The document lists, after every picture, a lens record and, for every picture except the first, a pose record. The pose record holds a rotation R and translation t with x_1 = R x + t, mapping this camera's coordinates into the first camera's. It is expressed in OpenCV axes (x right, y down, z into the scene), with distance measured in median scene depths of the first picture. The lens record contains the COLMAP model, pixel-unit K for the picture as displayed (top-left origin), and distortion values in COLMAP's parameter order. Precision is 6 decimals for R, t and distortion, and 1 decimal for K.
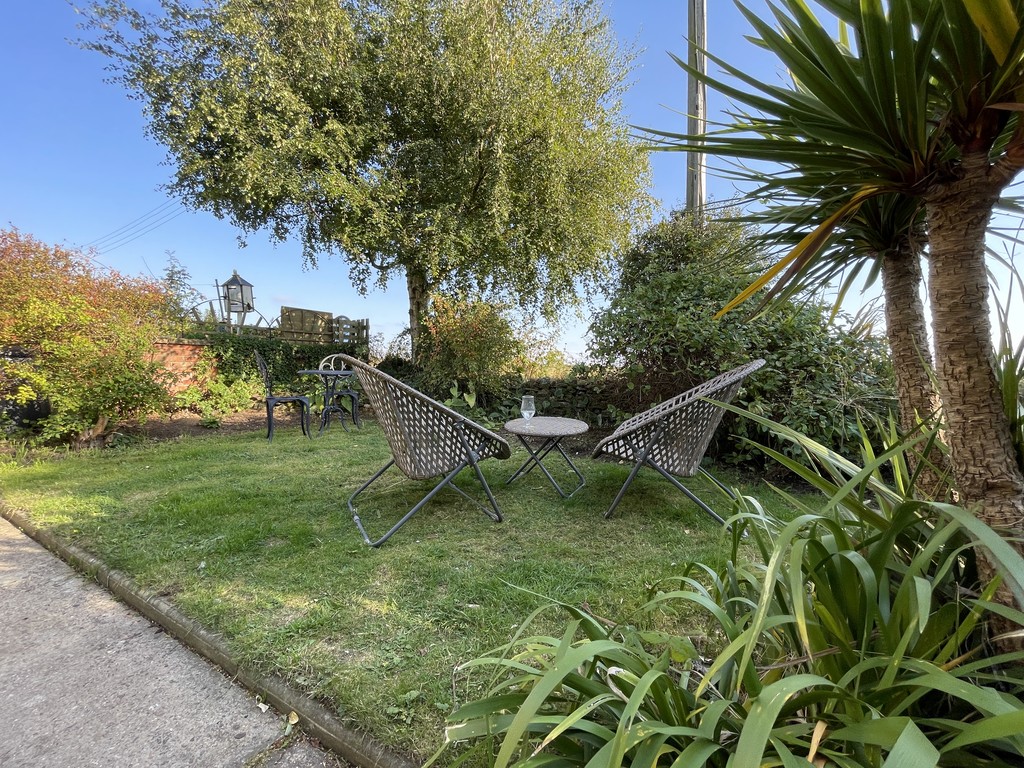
lens RADIAL K [[419.3, 0, 514.5], [0, 419.3, 379.6], [0, 0, 1]] dist [-0.000071, 0.000354]
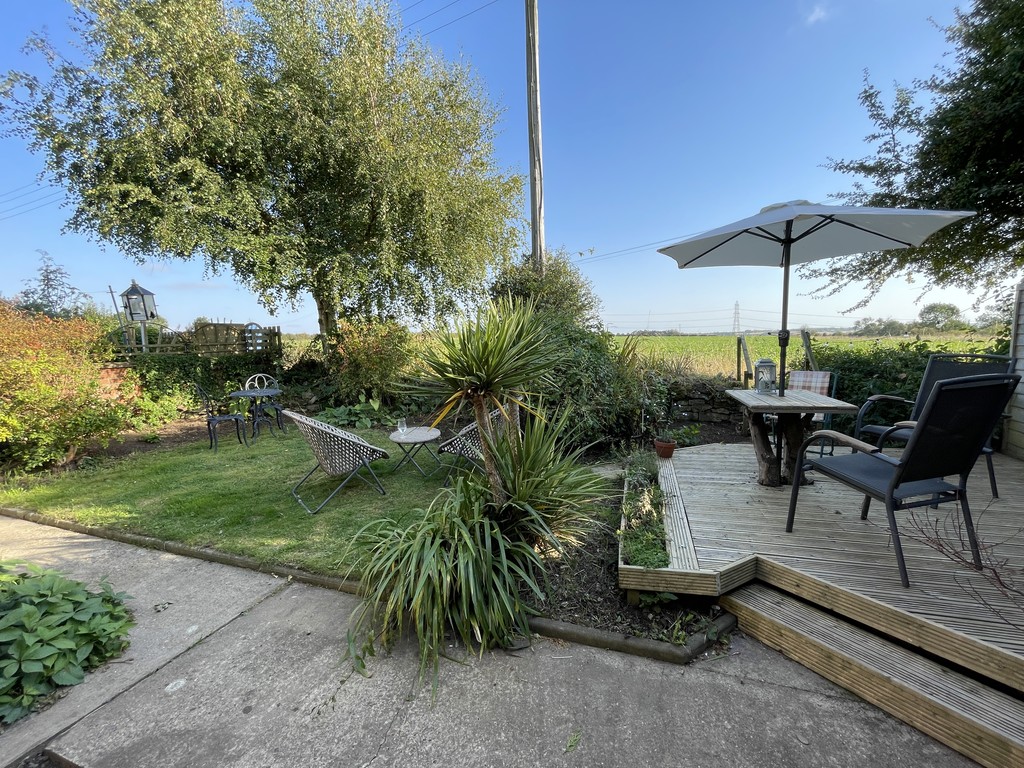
lens RADIAL K [[419.3, 0, 514.5], [0, 419.3, 379.6], [0, 0, 1]] dist [-0.000071, 0.000354]
pose [[0.982044, -0.053920, 0.180780, 0.088842], [0.039978, 0.996001, 0.079901, -0.114941], [-0.184365, -0.071240, 0.980273, -0.350497]]
